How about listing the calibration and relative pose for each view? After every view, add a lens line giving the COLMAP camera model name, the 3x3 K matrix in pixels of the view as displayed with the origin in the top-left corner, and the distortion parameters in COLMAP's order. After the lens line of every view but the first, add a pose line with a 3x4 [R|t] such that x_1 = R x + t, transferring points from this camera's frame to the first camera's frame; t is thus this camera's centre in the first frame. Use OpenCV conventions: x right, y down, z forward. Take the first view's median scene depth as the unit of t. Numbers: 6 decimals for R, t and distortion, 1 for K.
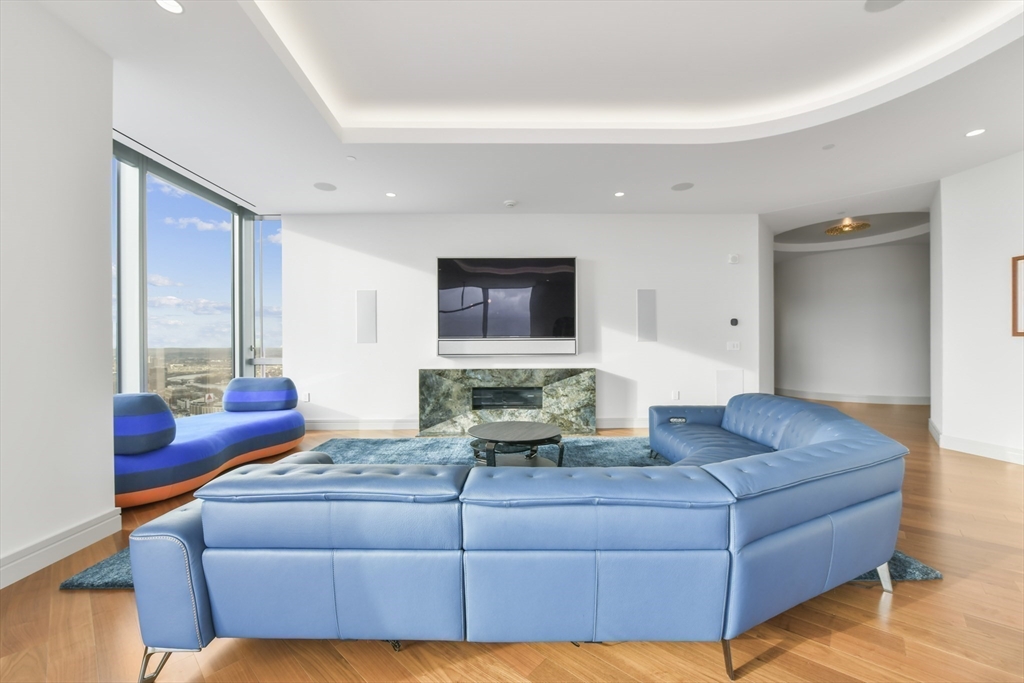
lens RADIAL K [[406.1, 0, 508.3], [0, 406.1, 348.8], [0, 0, 1]] dist [-0.000327, -0.000146]
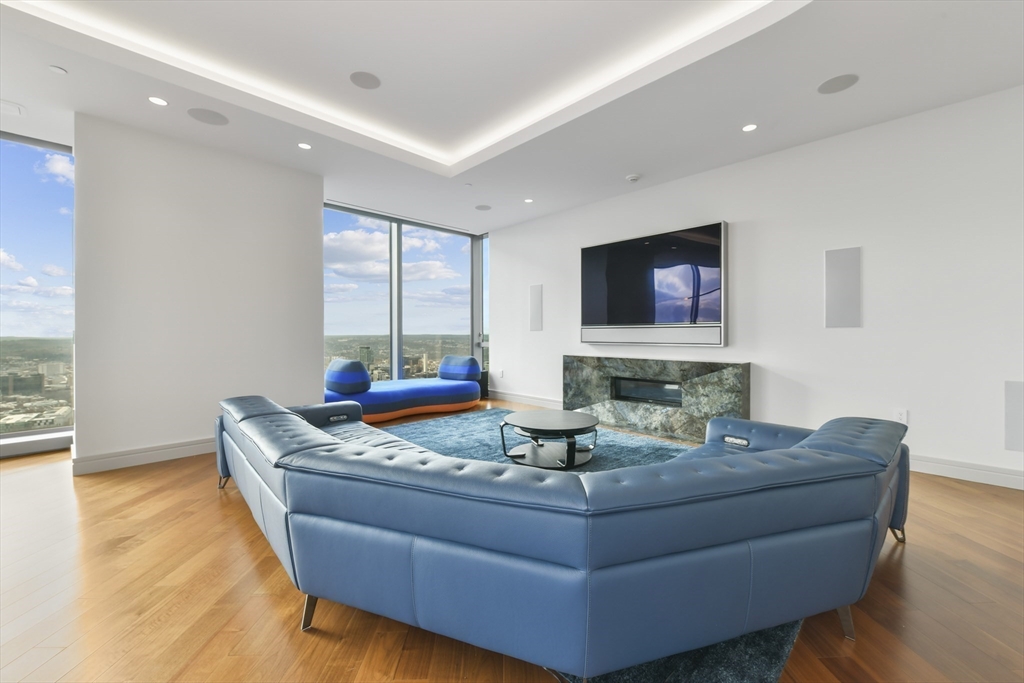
lens RADIAL K [[406.1, 0, 508.3], [0, 406.1, 348.8], [0, 0, 1]] dist [-0.000327, -0.000146]
pose [[0.686040, 0.031696, -0.726873, 0.457427], [-0.008939, 0.999342, 0.035140, -0.003268], [0.727509, -0.017610, 0.685872, 0.155377]]
